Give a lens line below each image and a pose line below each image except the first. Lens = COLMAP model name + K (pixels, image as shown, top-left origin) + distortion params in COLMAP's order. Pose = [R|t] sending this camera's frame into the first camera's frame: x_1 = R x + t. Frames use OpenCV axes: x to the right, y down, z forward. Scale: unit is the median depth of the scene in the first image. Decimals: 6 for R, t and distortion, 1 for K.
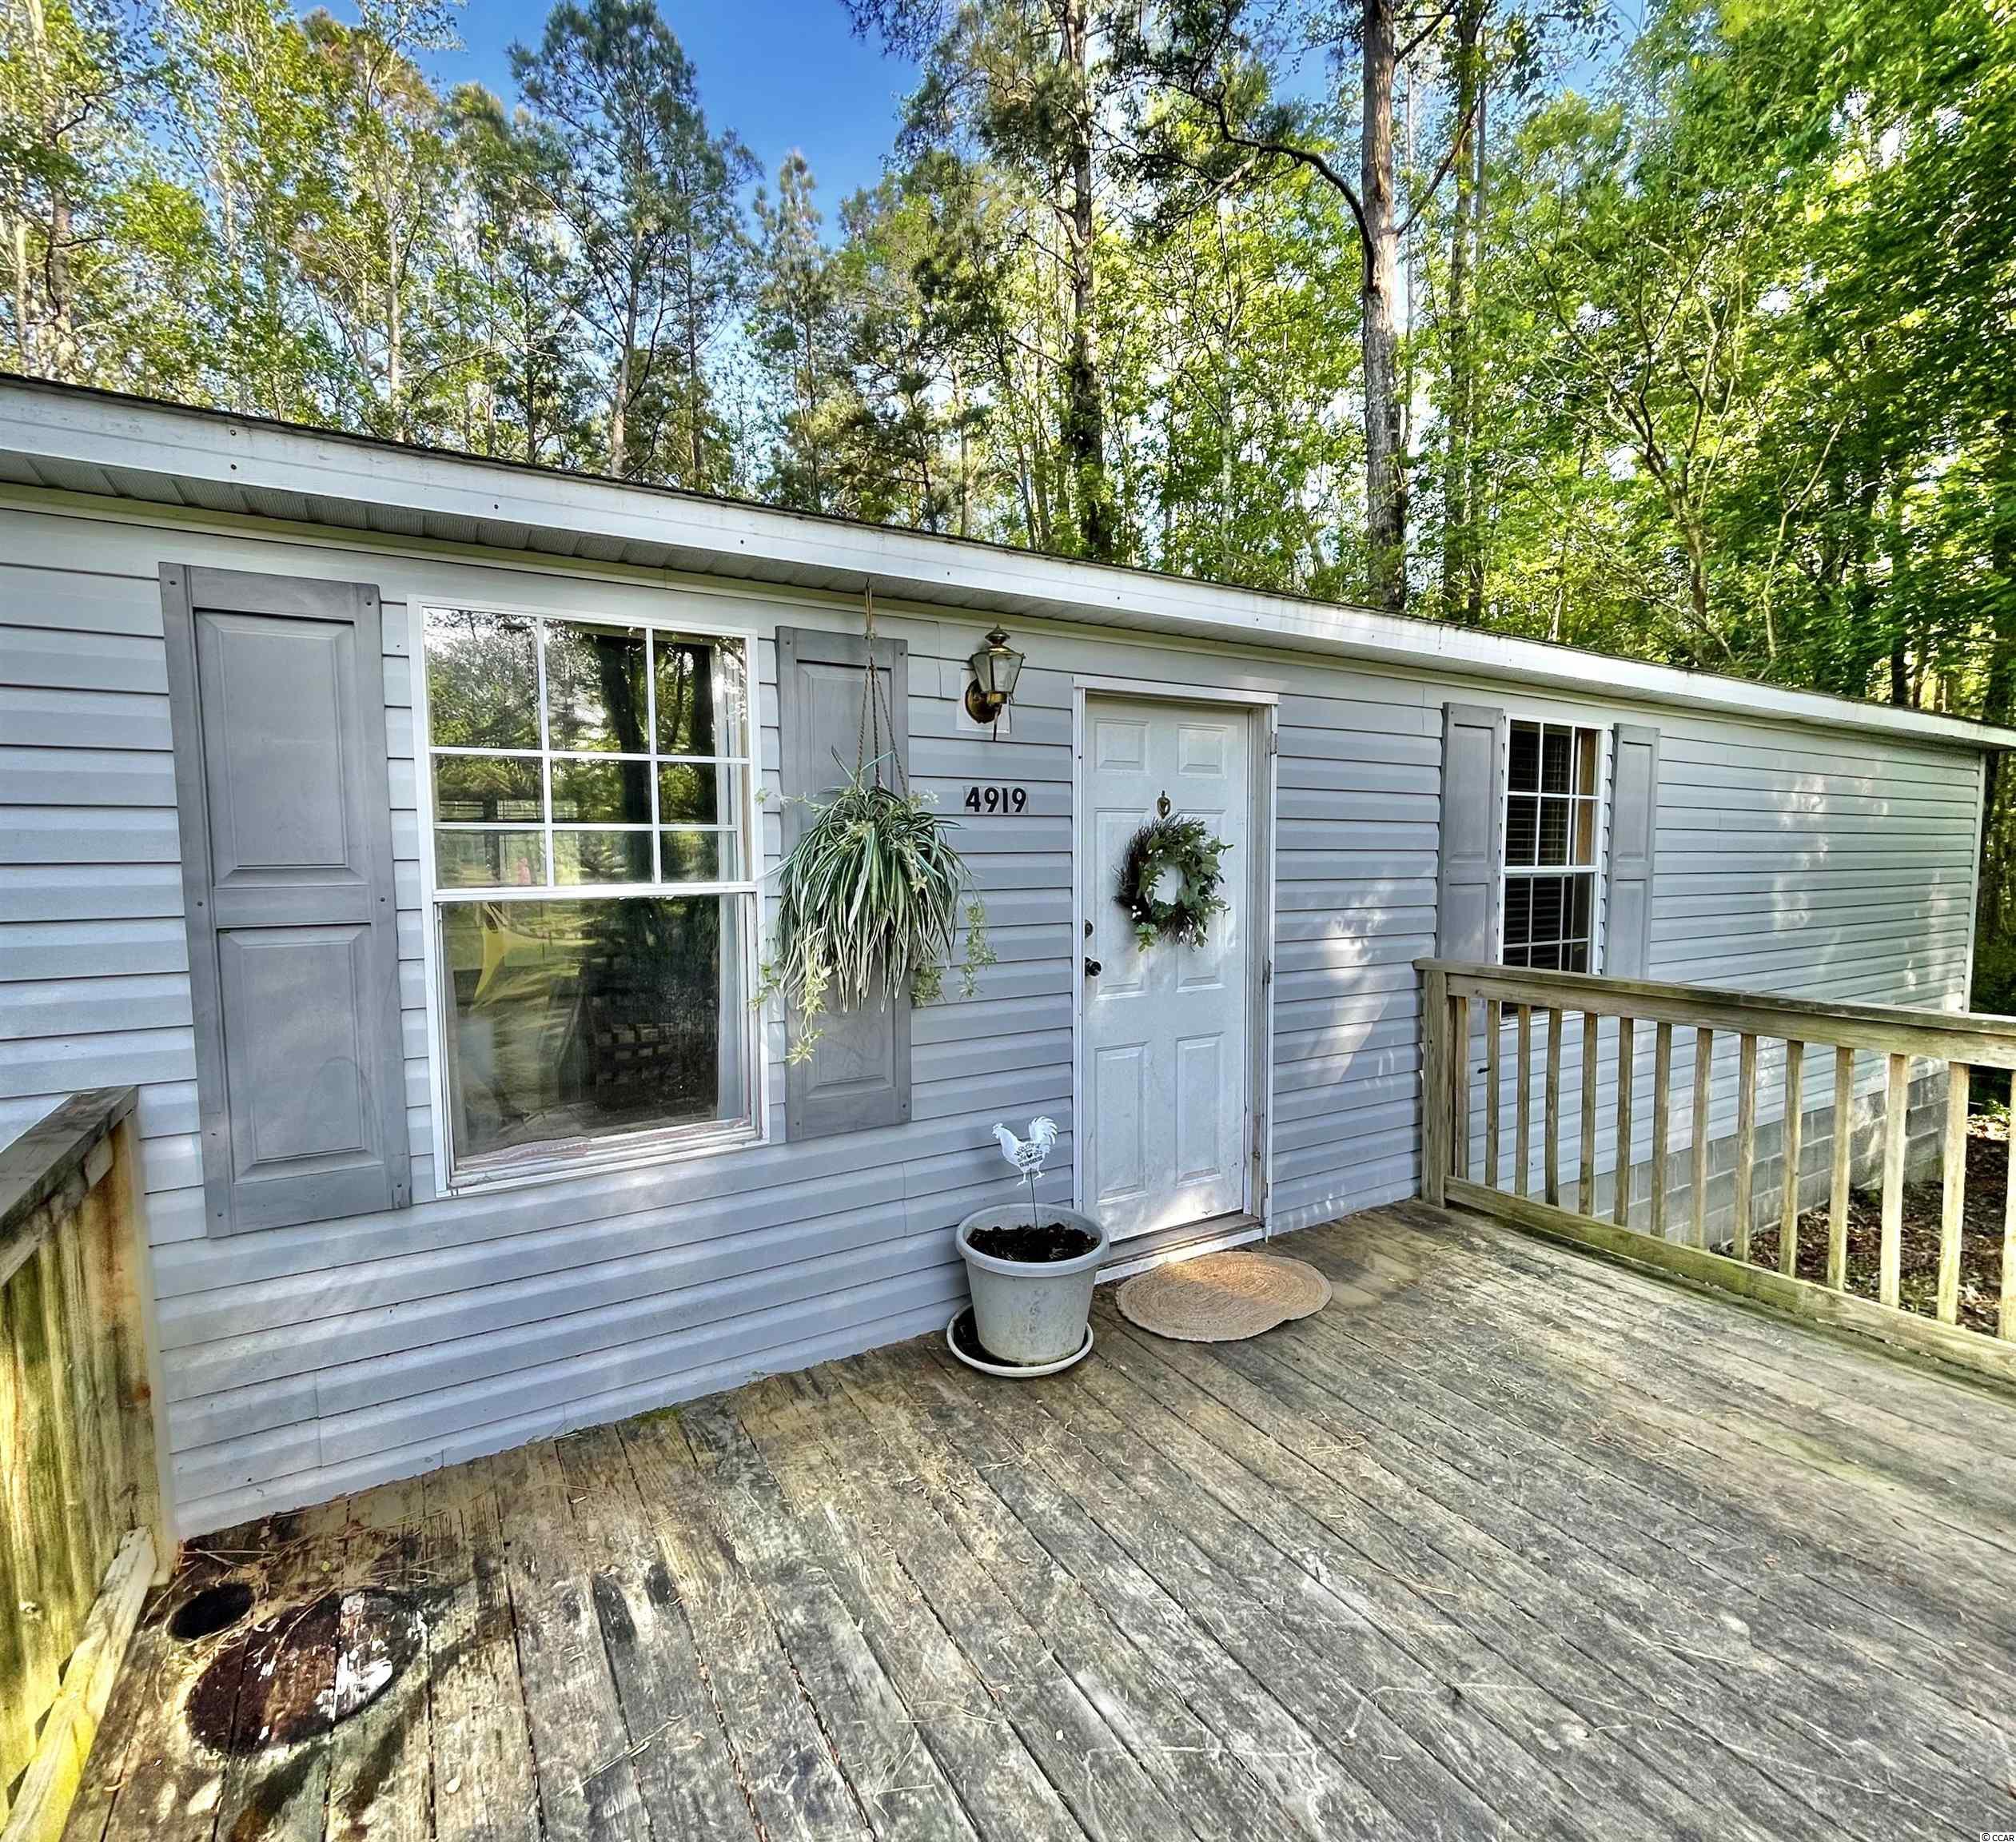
lens RADIAL K [[986.7, 0, 1008.0], [0, 986.7, 921.0], [0, 0, 1]] dist [-0.001117, -0.000197]
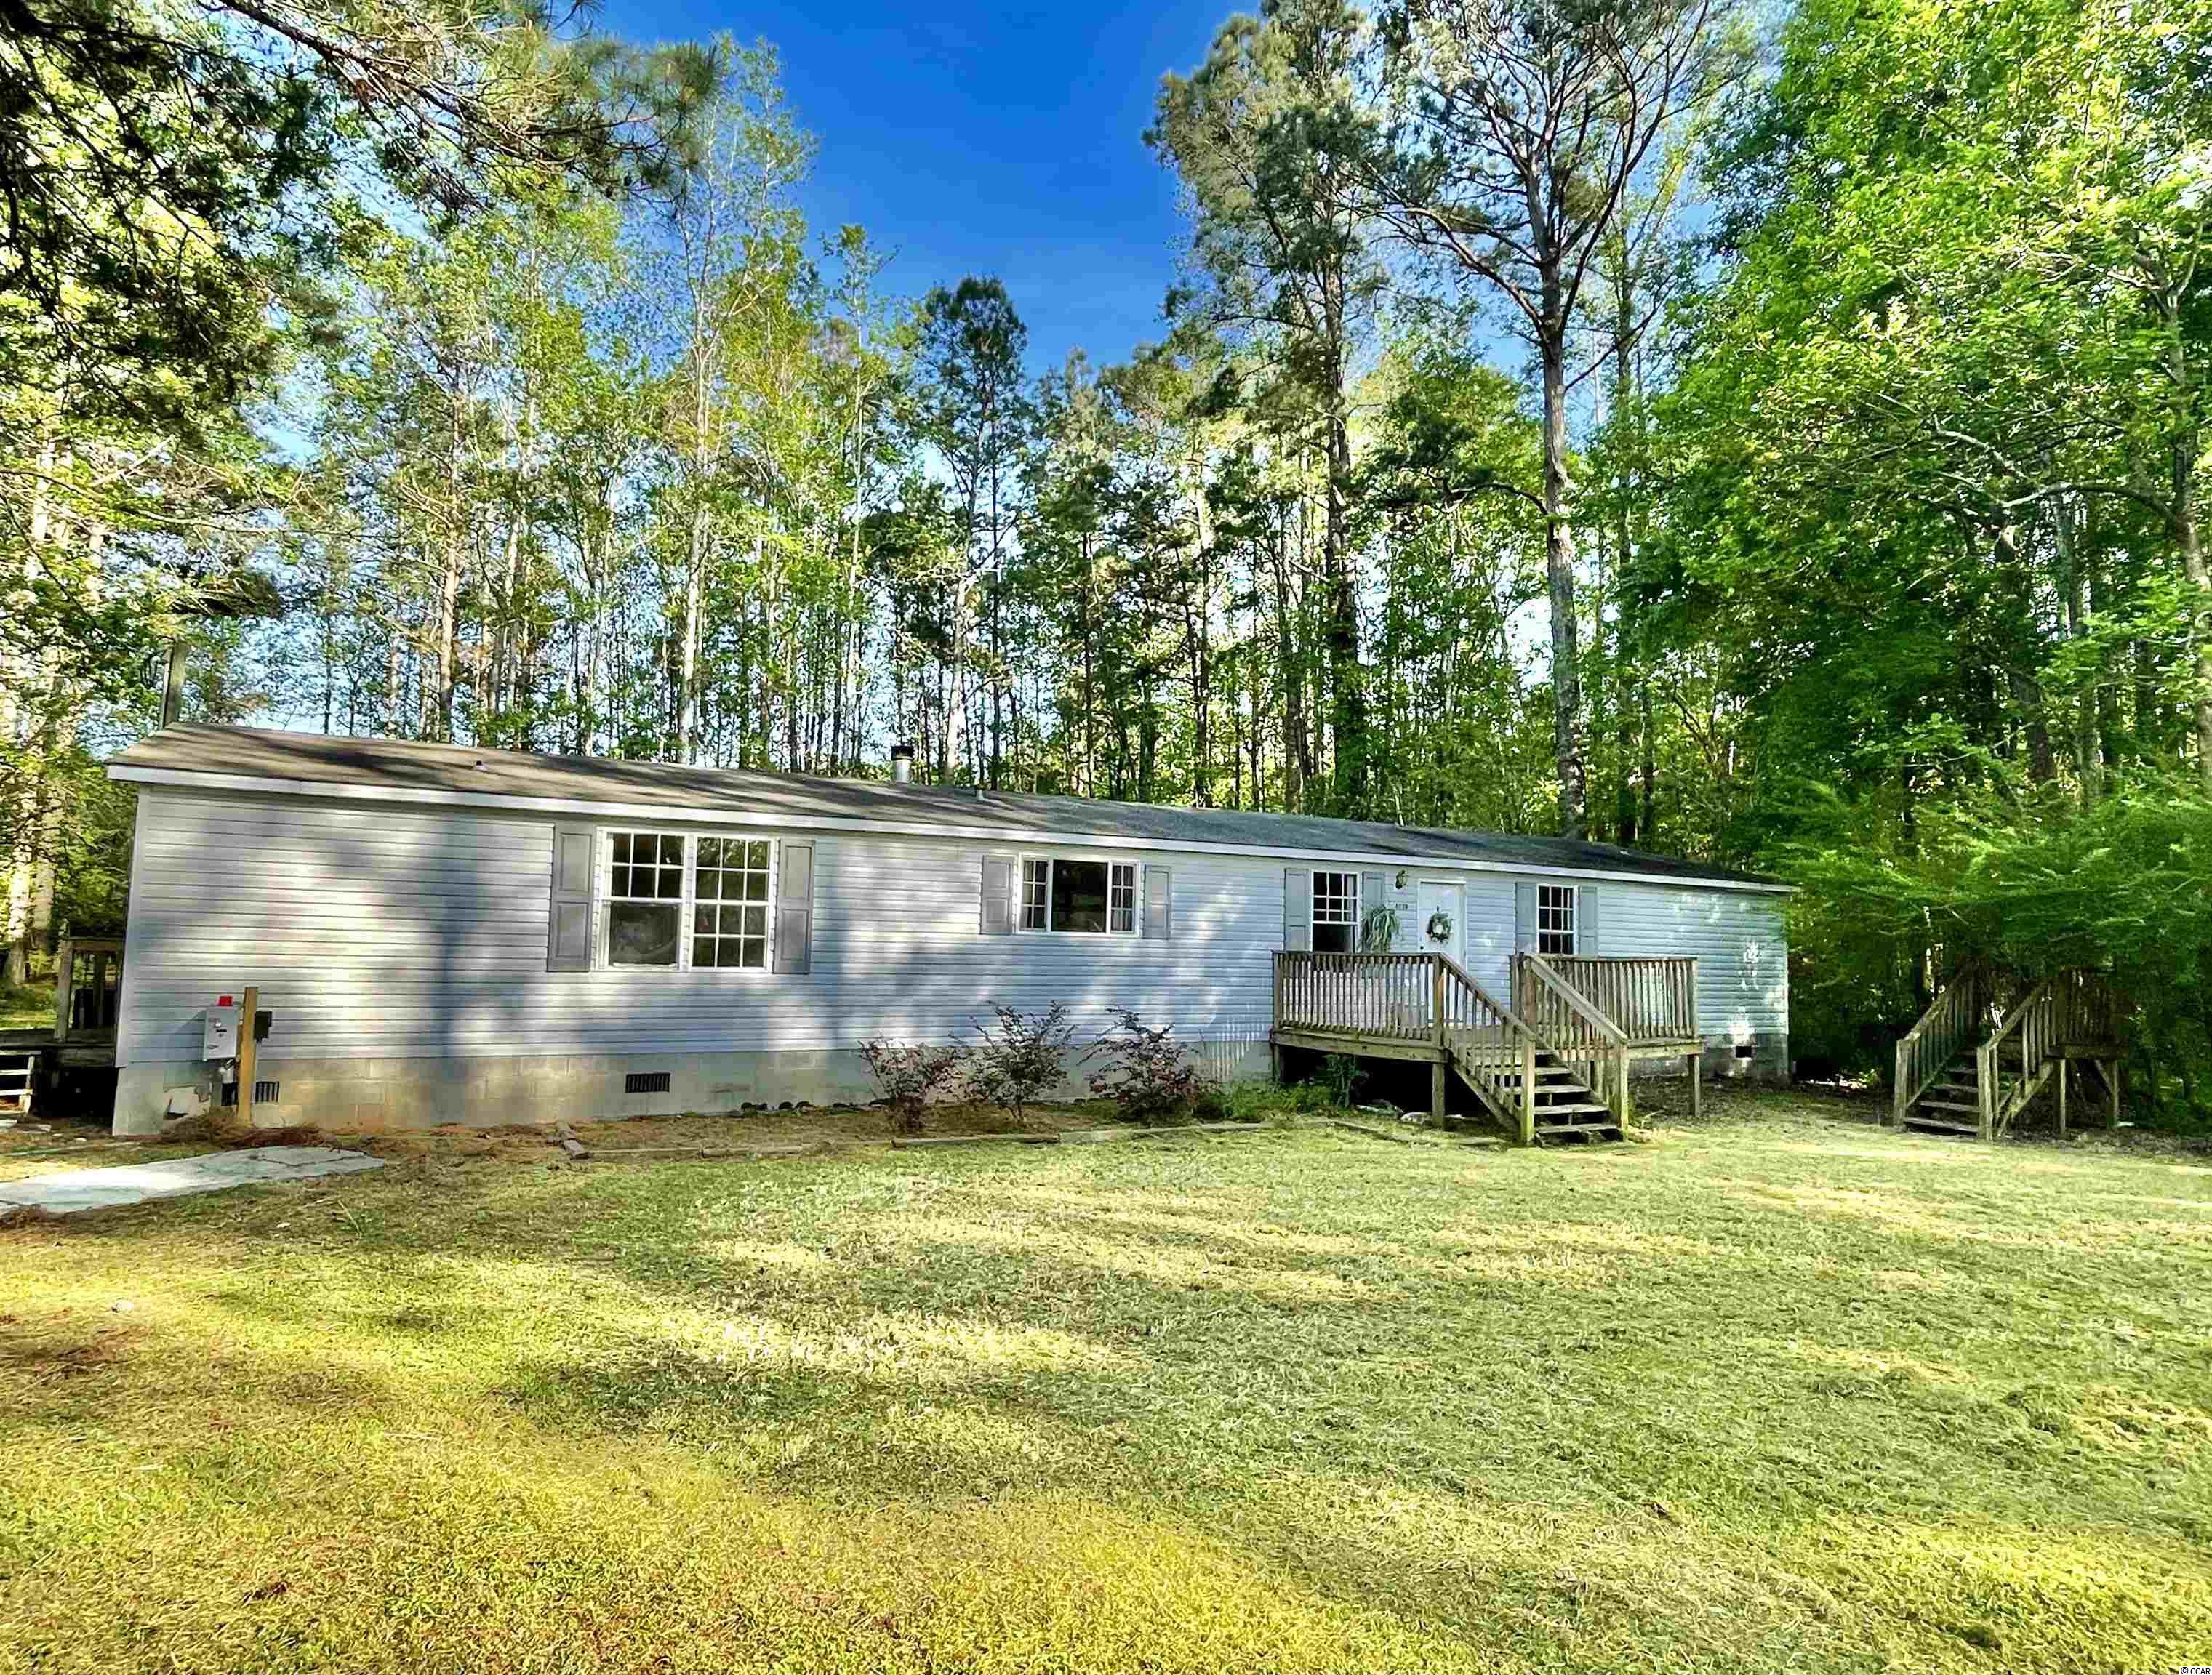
lens RADIAL K [[1290.4, 0, 1106.0], [0, 1290.4, 837.5], [0, 0, 1]] dist [0.002695, 0.000364]
pose [[0.998747, 0.026441, -0.042479, -0.744391], [-0.032831, 0.986961, -0.157579, 0.357988], [0.037758, 0.158776, 0.986592, -3.263453]]
